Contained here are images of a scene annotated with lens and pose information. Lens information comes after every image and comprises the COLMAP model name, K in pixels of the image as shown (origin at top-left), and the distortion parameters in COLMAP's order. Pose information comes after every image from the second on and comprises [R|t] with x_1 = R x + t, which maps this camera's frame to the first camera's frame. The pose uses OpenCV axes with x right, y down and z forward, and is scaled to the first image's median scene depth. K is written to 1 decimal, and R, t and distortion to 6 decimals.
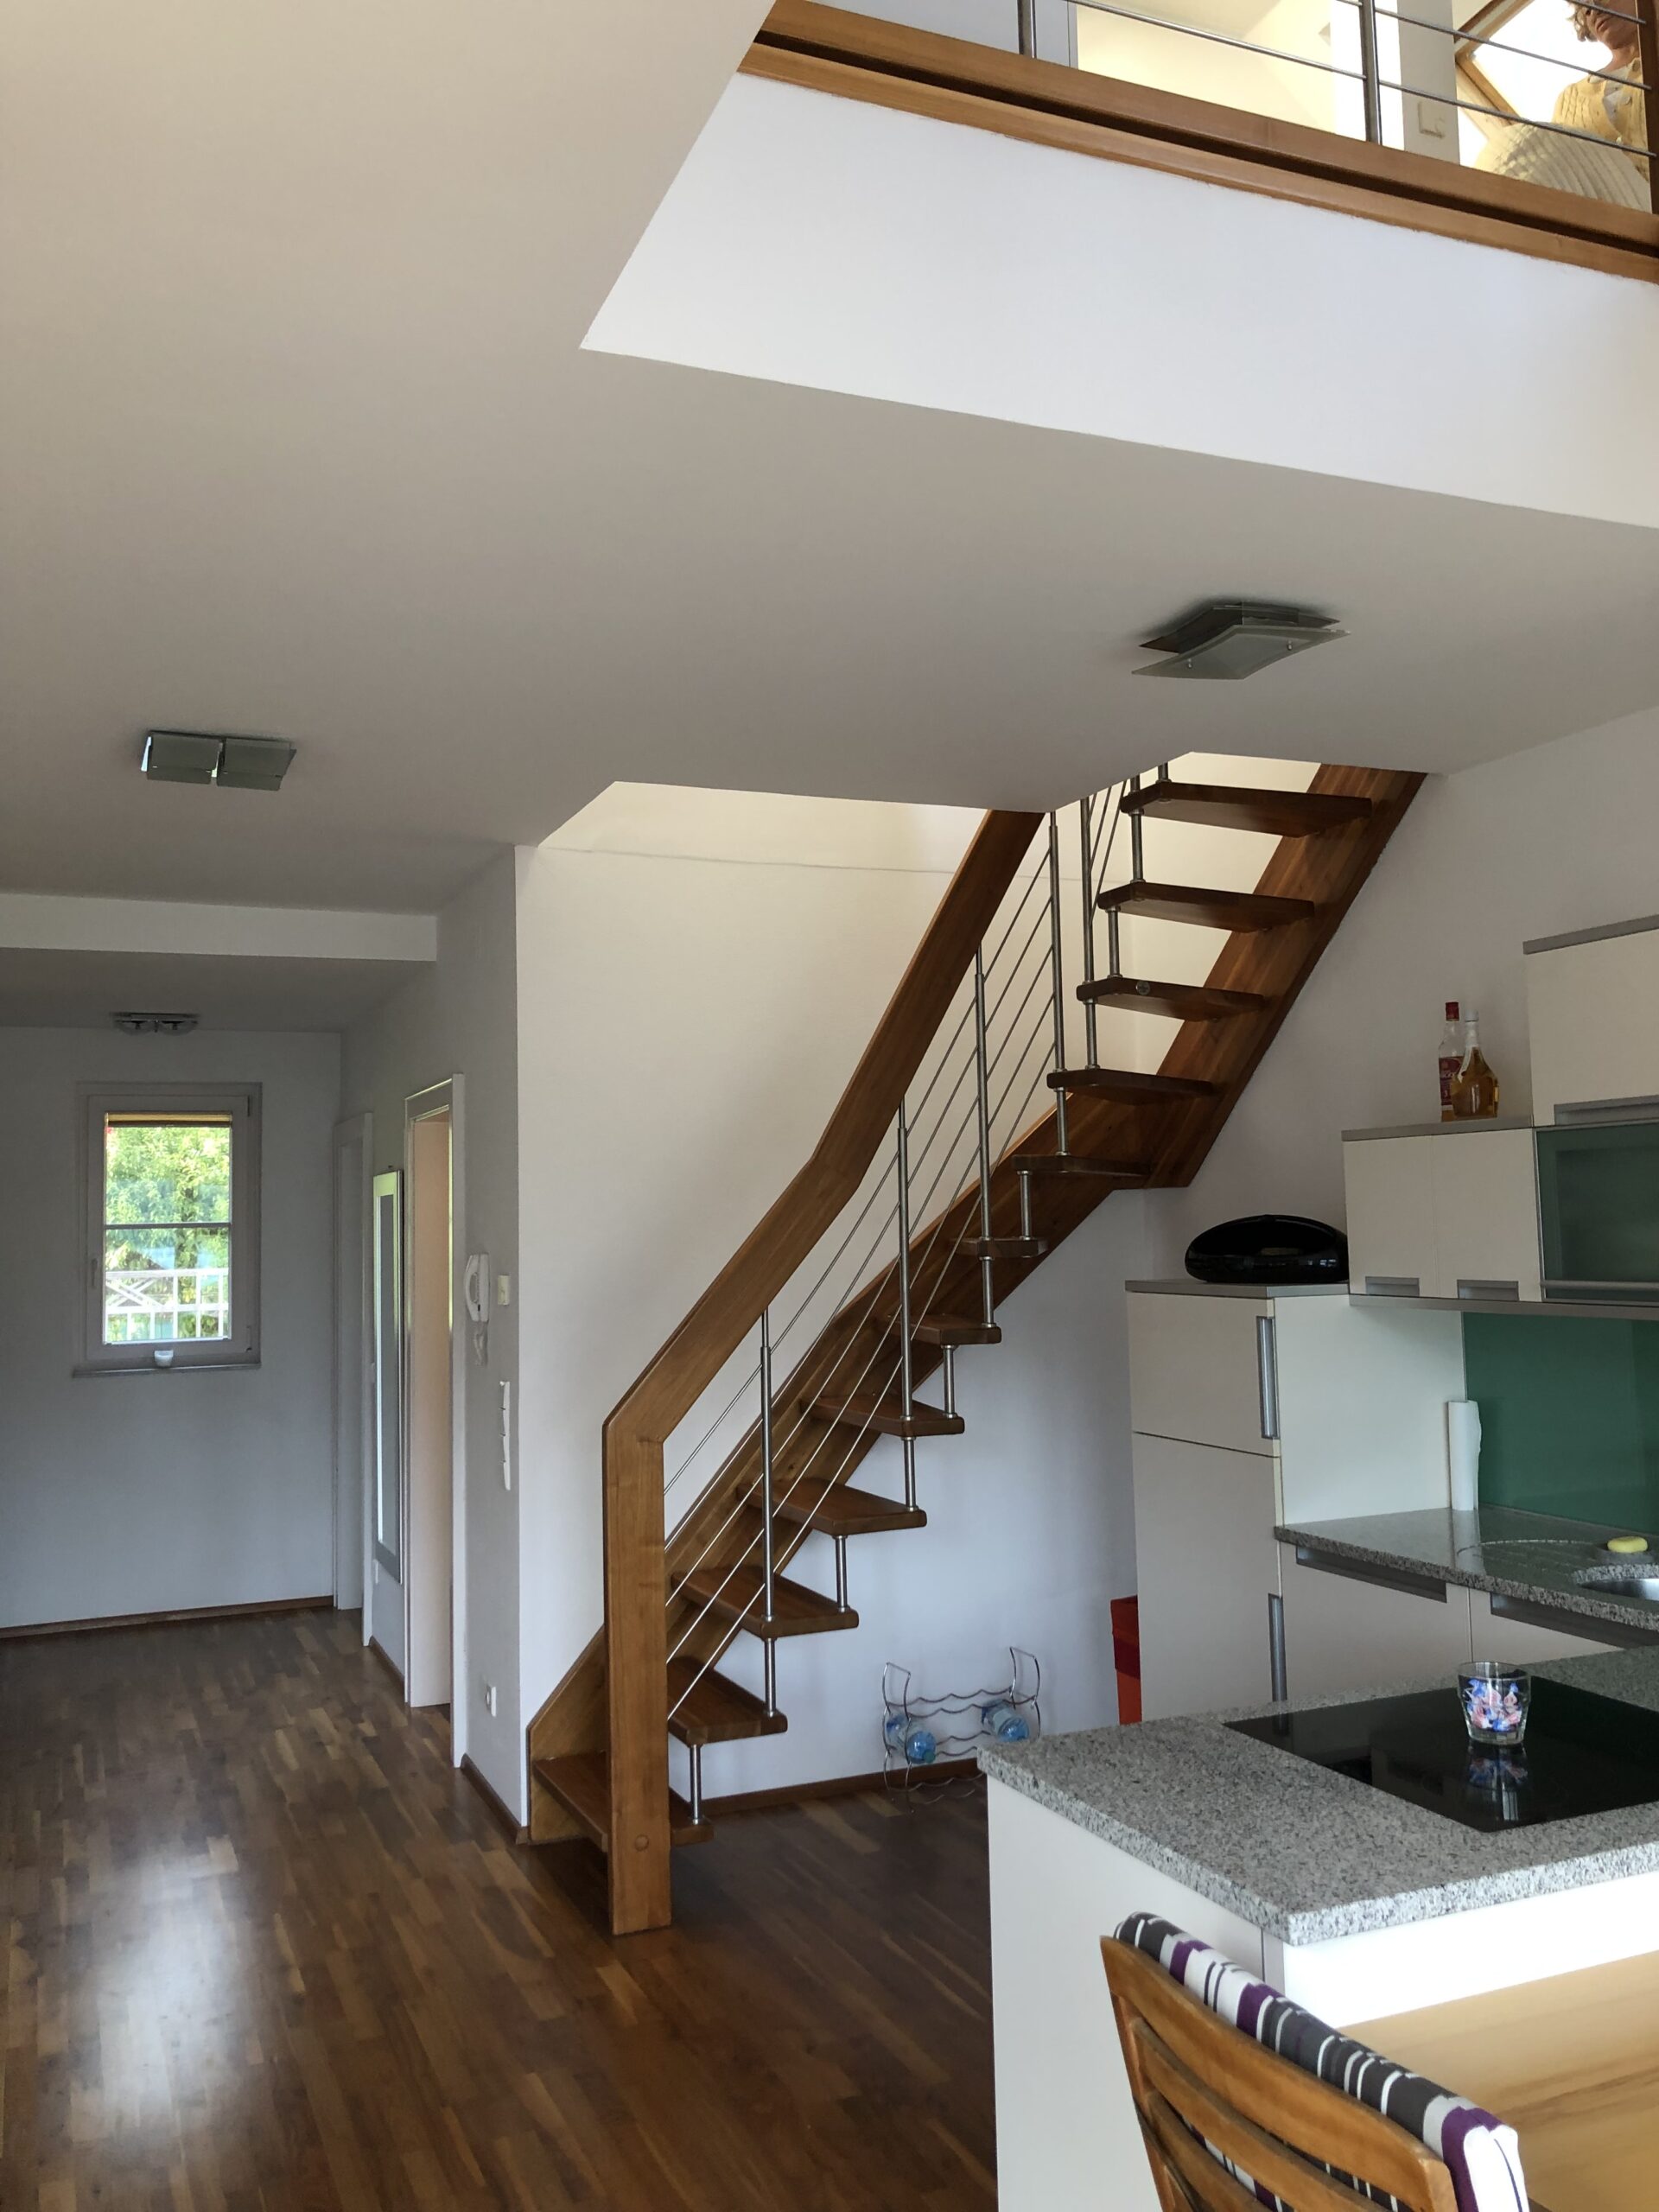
lens RADIAL K [[1834.5, 0, 826.7], [0, 1834.5, 1115.7], [0, 0, 1]] dist [0.026690, 0.008593]
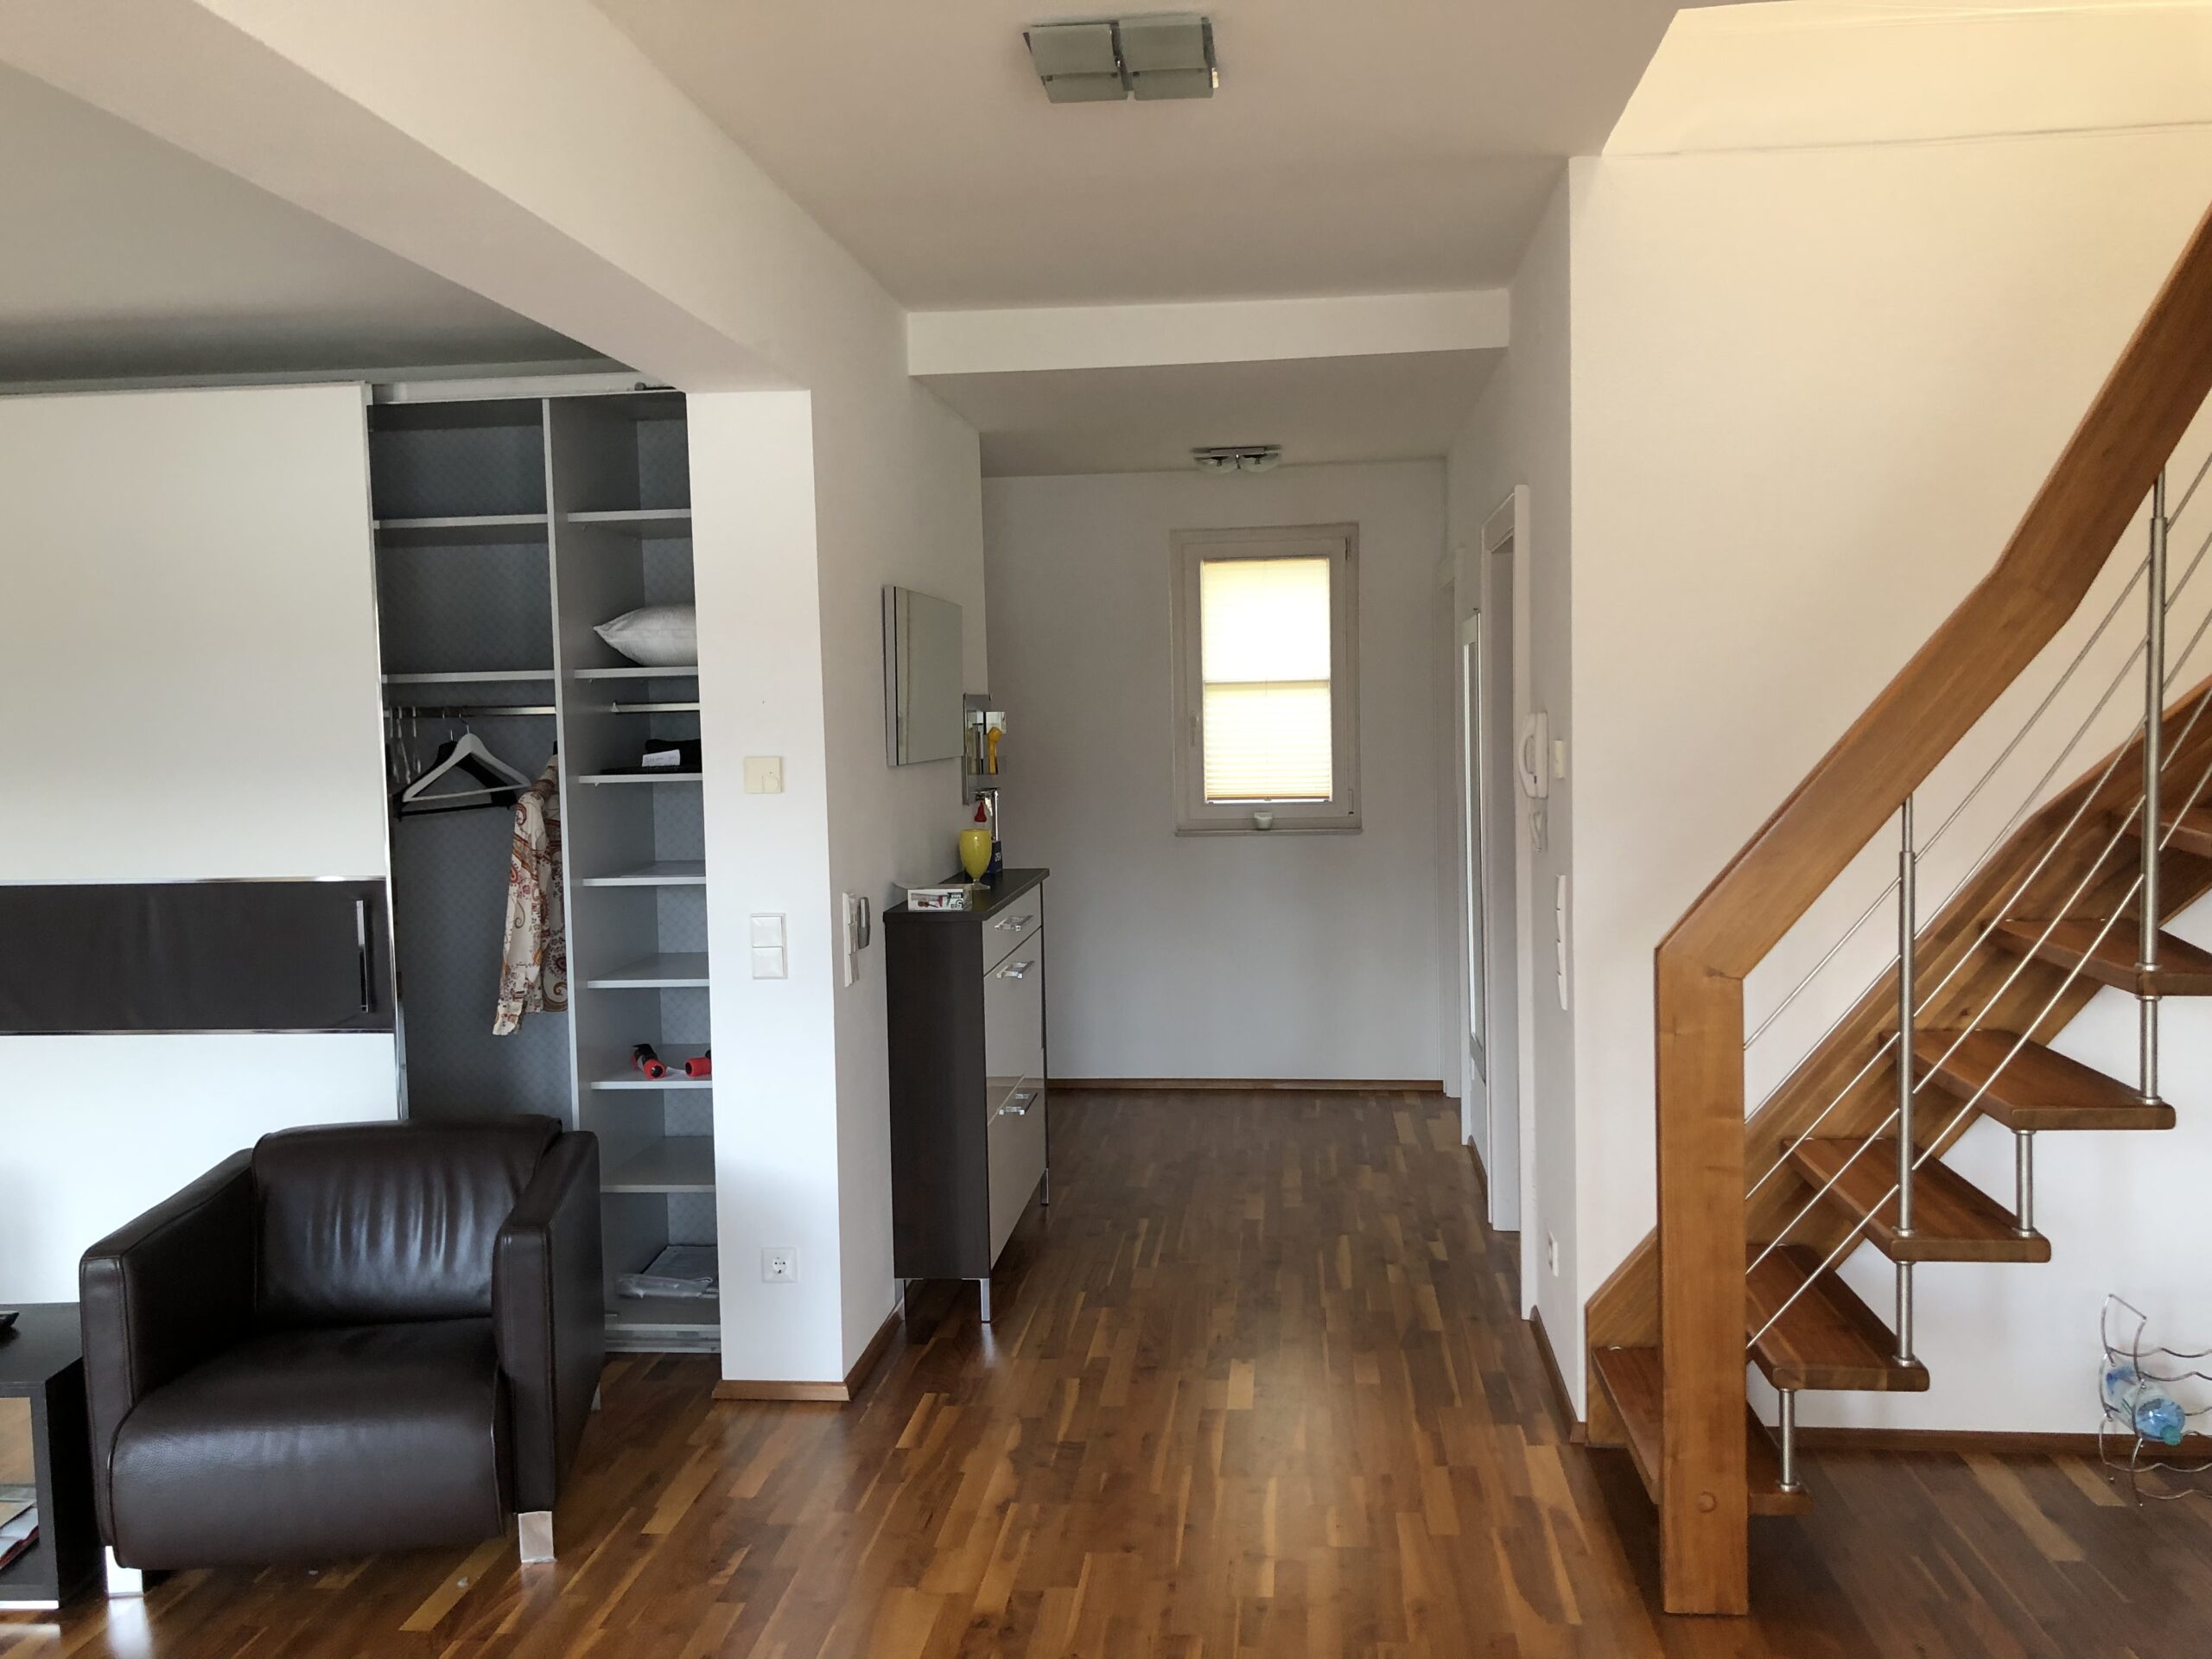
lens RADIAL K [[1834.5, 0, 1106.9], [0, 1834.5, 832.8], [0, 0, 1]] dist [0.026690, 0.008593]
pose [[0.880611, 0.036304, -0.472447, 0.025404], [0.030614, 0.990618, 0.133185, 0.016667], [0.472849, -0.131748, 0.871238, 0.234961]]
